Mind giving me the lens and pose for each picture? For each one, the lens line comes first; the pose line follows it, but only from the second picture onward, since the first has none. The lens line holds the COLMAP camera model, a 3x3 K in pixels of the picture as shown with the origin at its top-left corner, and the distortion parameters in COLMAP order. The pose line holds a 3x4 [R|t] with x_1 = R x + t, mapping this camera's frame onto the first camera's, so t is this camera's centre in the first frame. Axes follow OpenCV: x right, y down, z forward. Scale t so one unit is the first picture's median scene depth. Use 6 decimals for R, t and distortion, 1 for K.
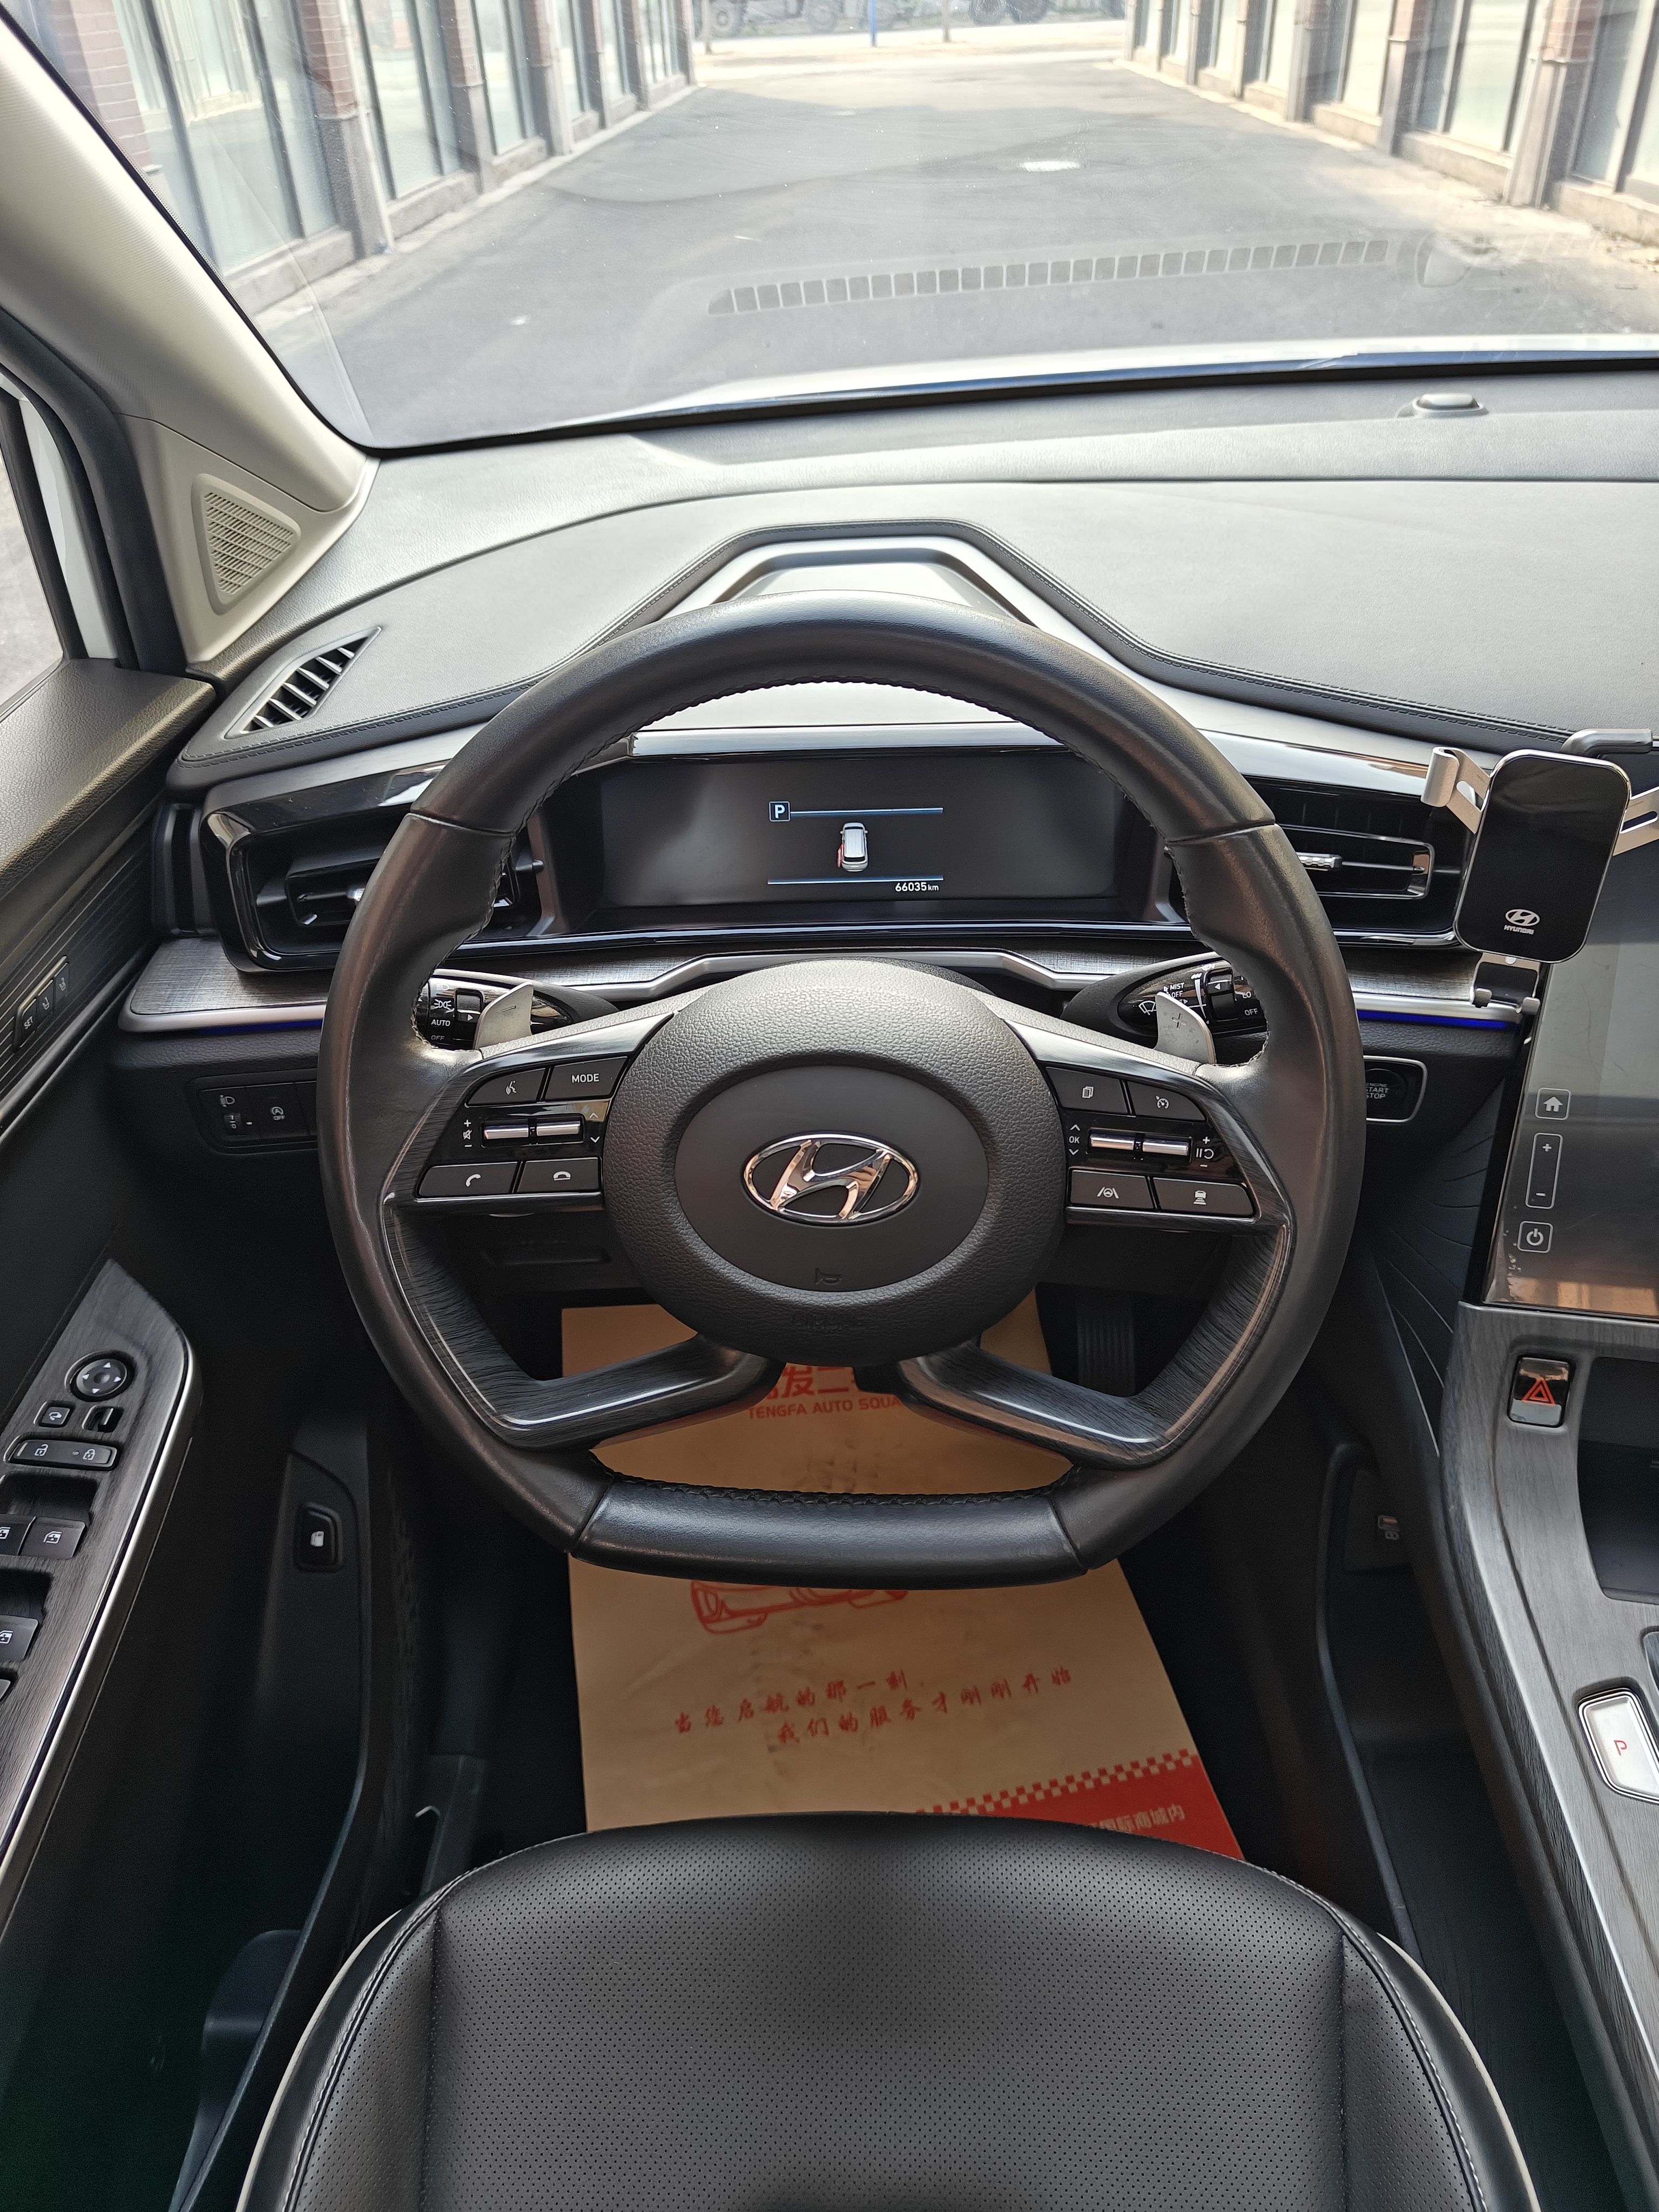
lens RADIAL K [[1590.1, 0, 851.1], [0, 1590.1, 1113.0], [0, 0, 1]] dist [0.000882, -0.005140]
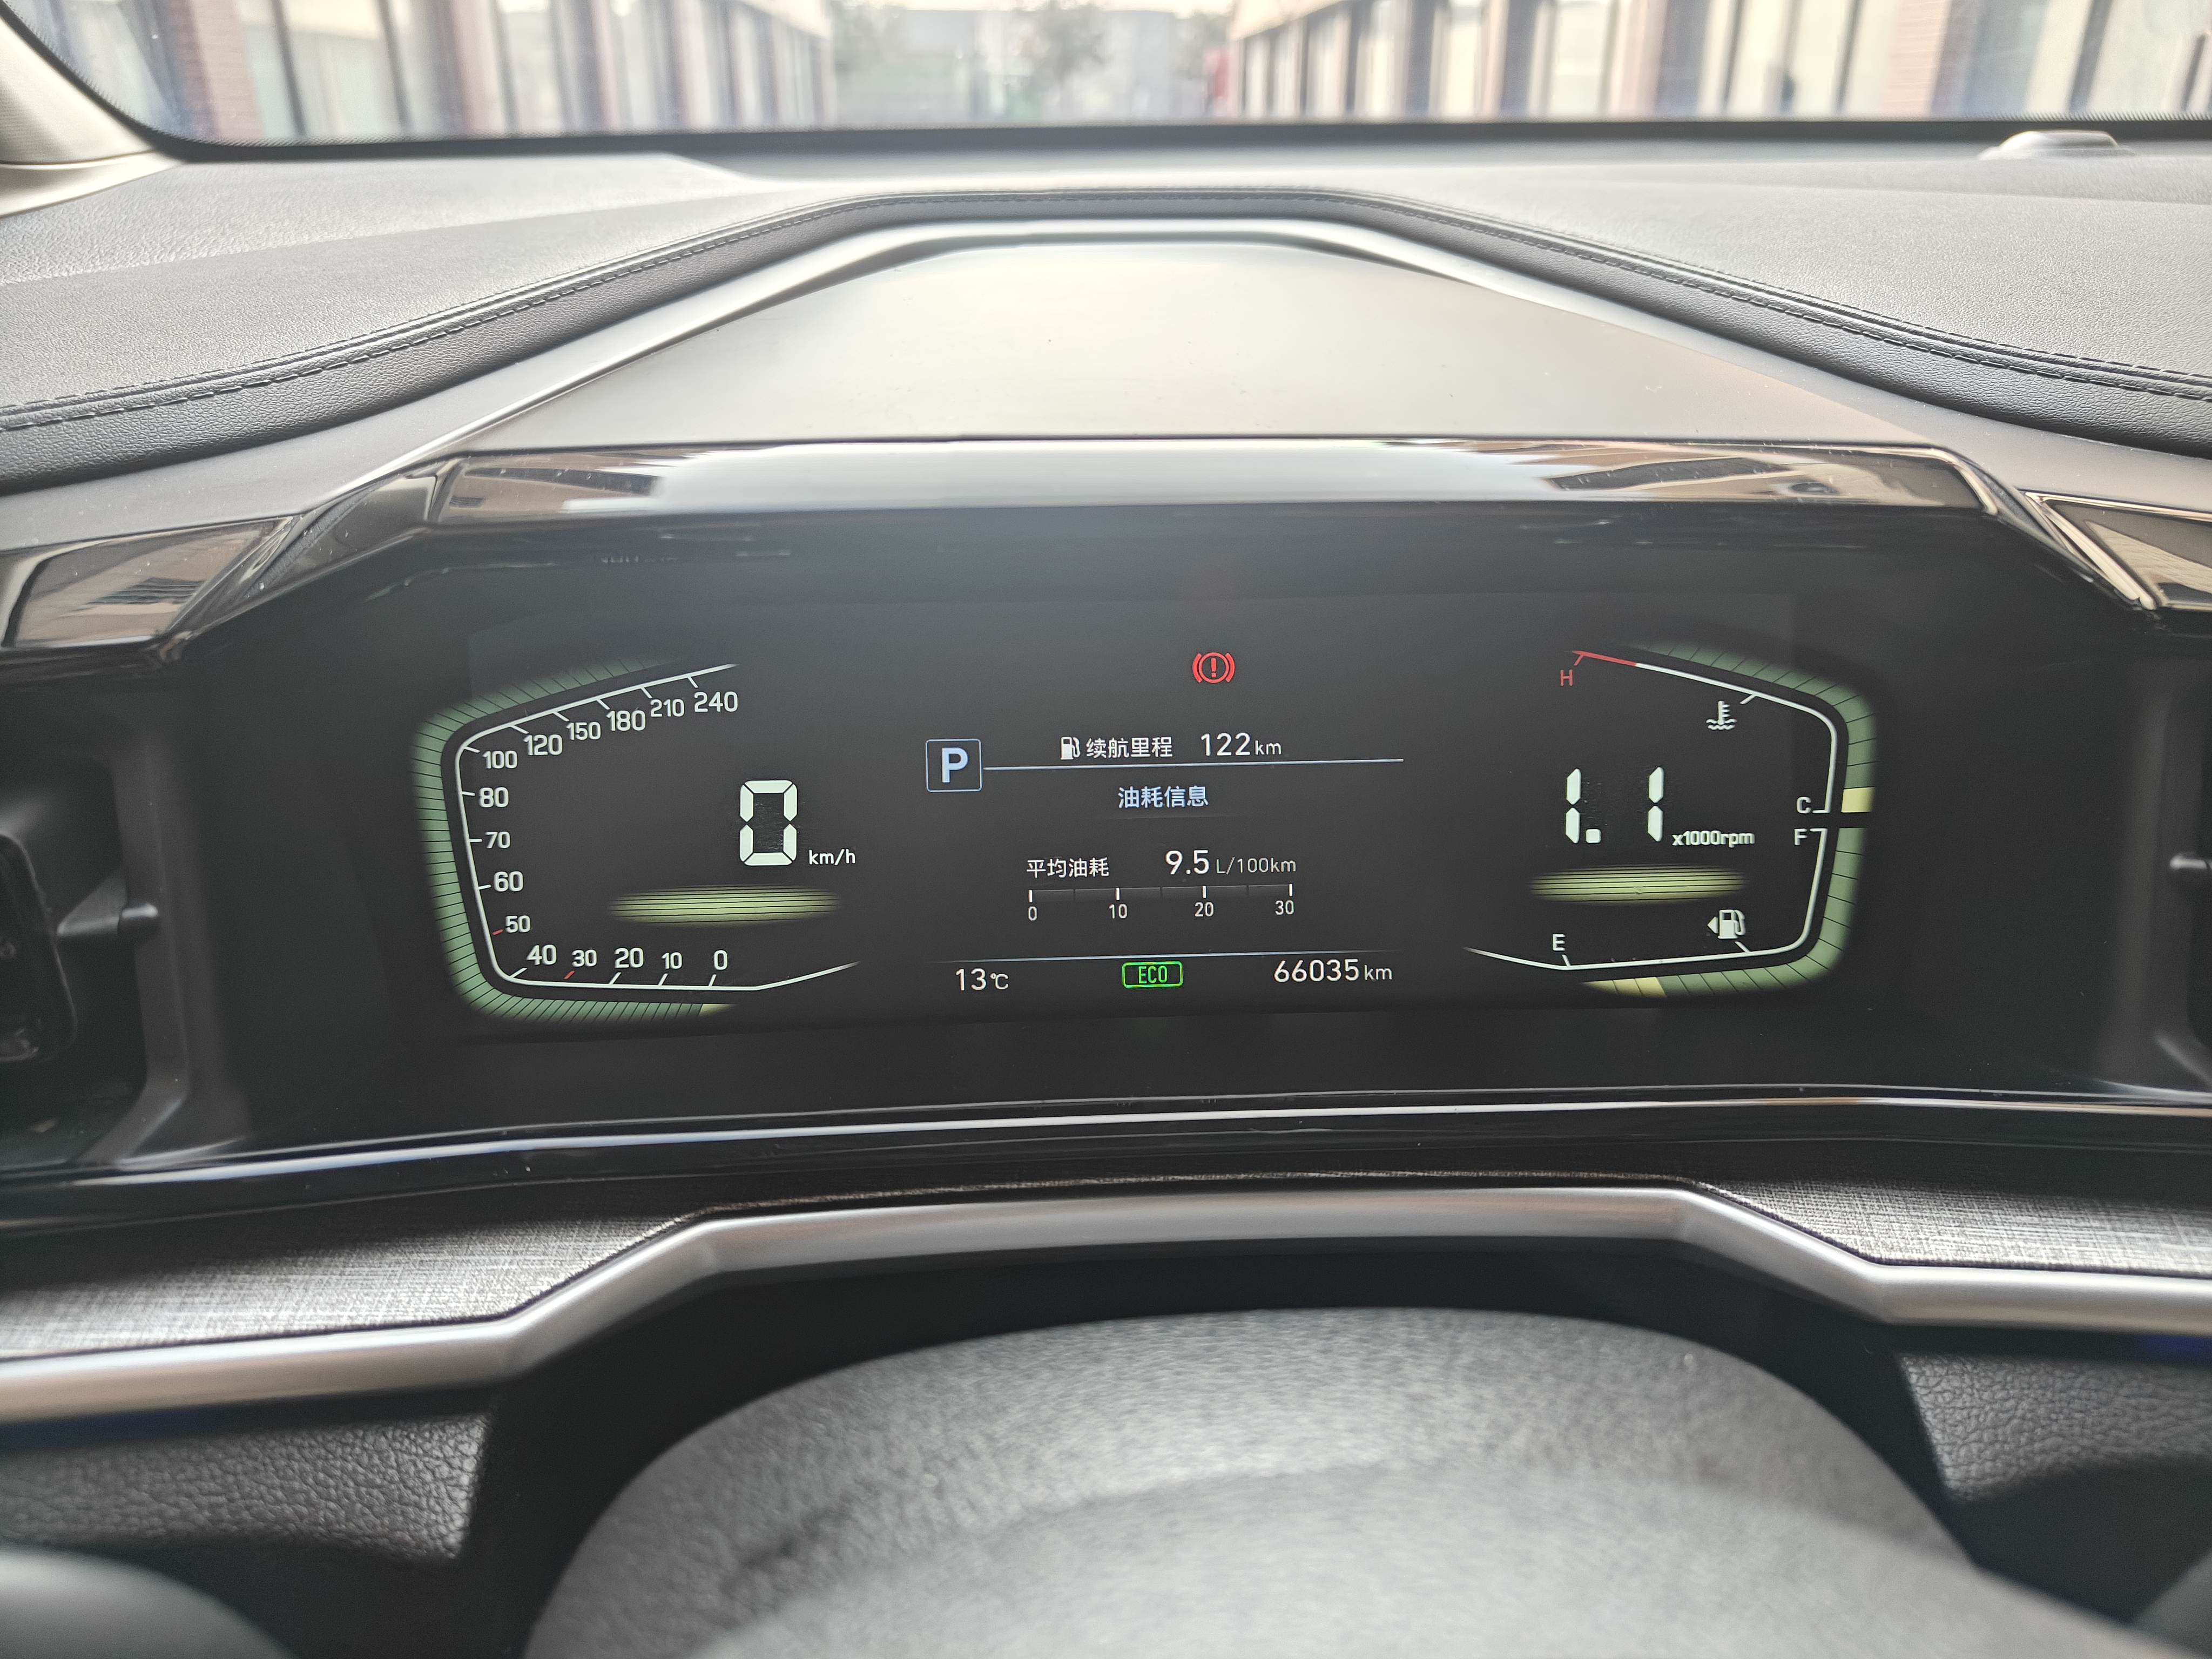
lens RADIAL K [[1571.9, 0, 1106.0], [0, 1571.9, 829.5], [0, 0, 1]] dist [0.012927, 0.004227]
pose [[0.996260, 0.000347, 0.086410, -0.040565], [0.016868, 0.979973, -0.198415, -0.102031], [-0.084748, 0.199130, 0.976302, 0.639187]]
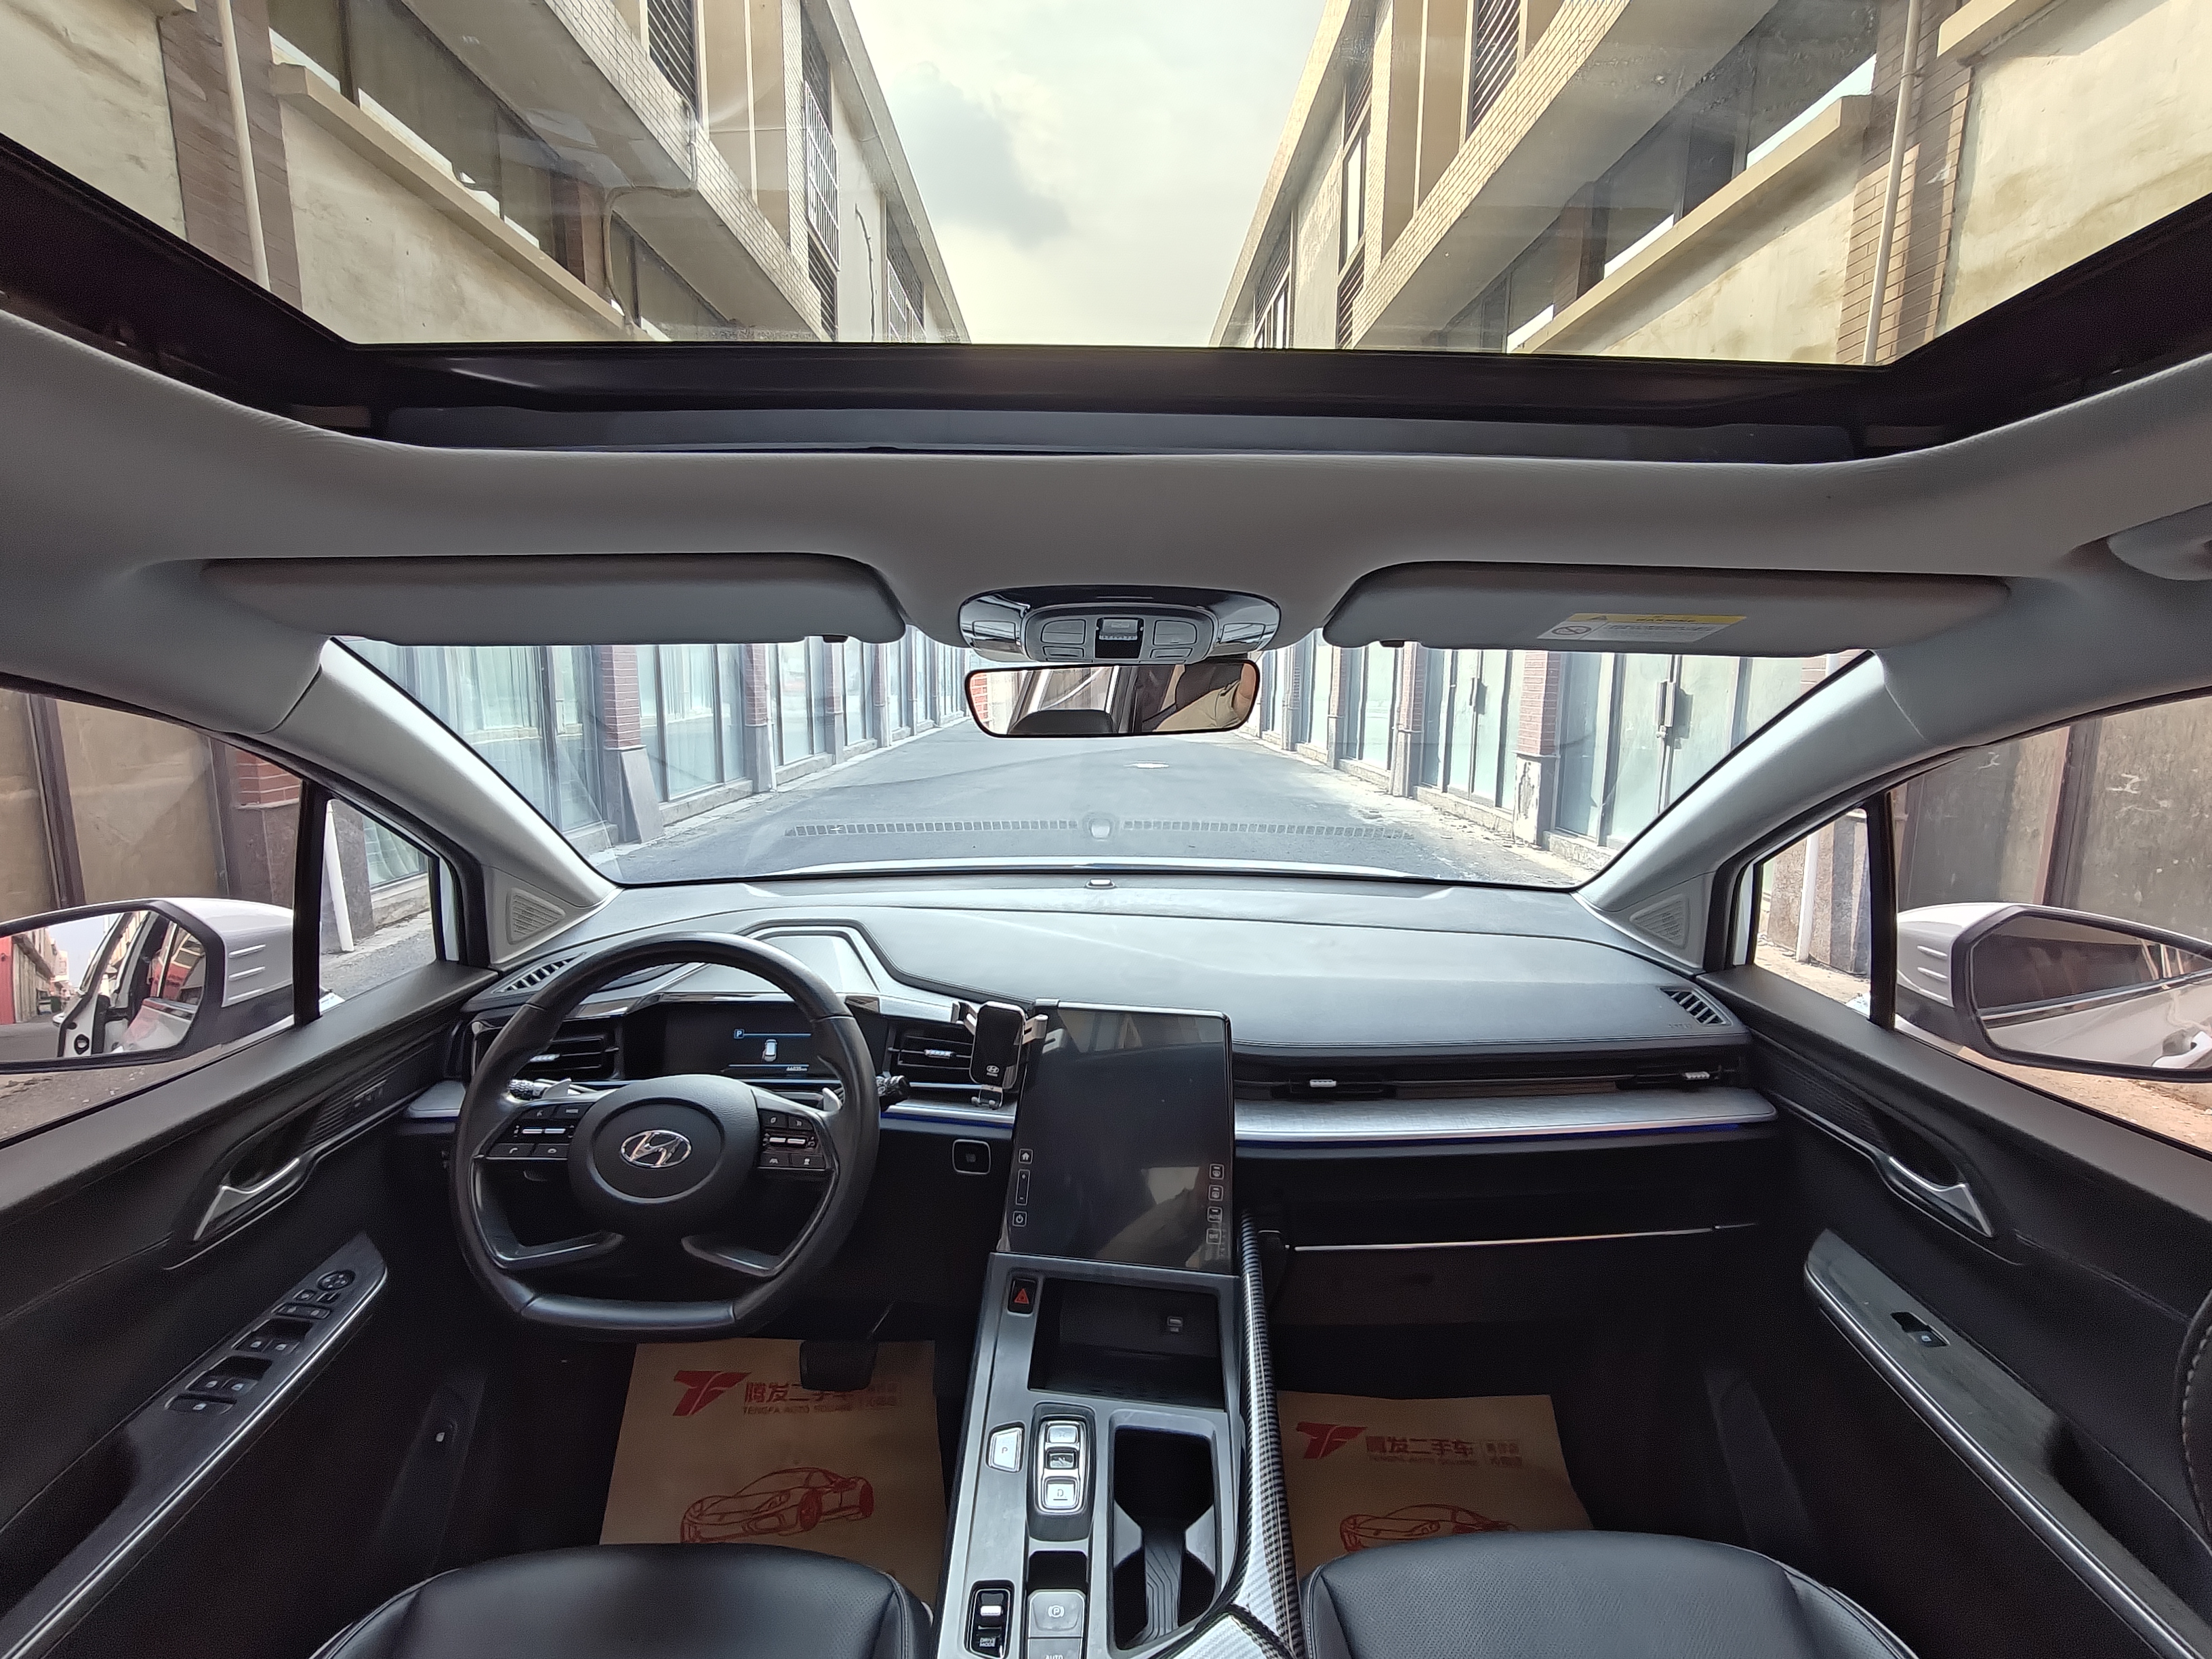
lens RADIAL K [[1029.0, 0, 1106.0], [0, 1029.0, 829.5], [0, 0, 1]] dist [0.005130, 0.000763]
pose [[0.997600, 0.042356, 0.054773, 0.378165], [-0.012921, 0.891053, -0.453715, 0.207449], [-0.068023, 0.451919, 0.889462, -0.470303]]
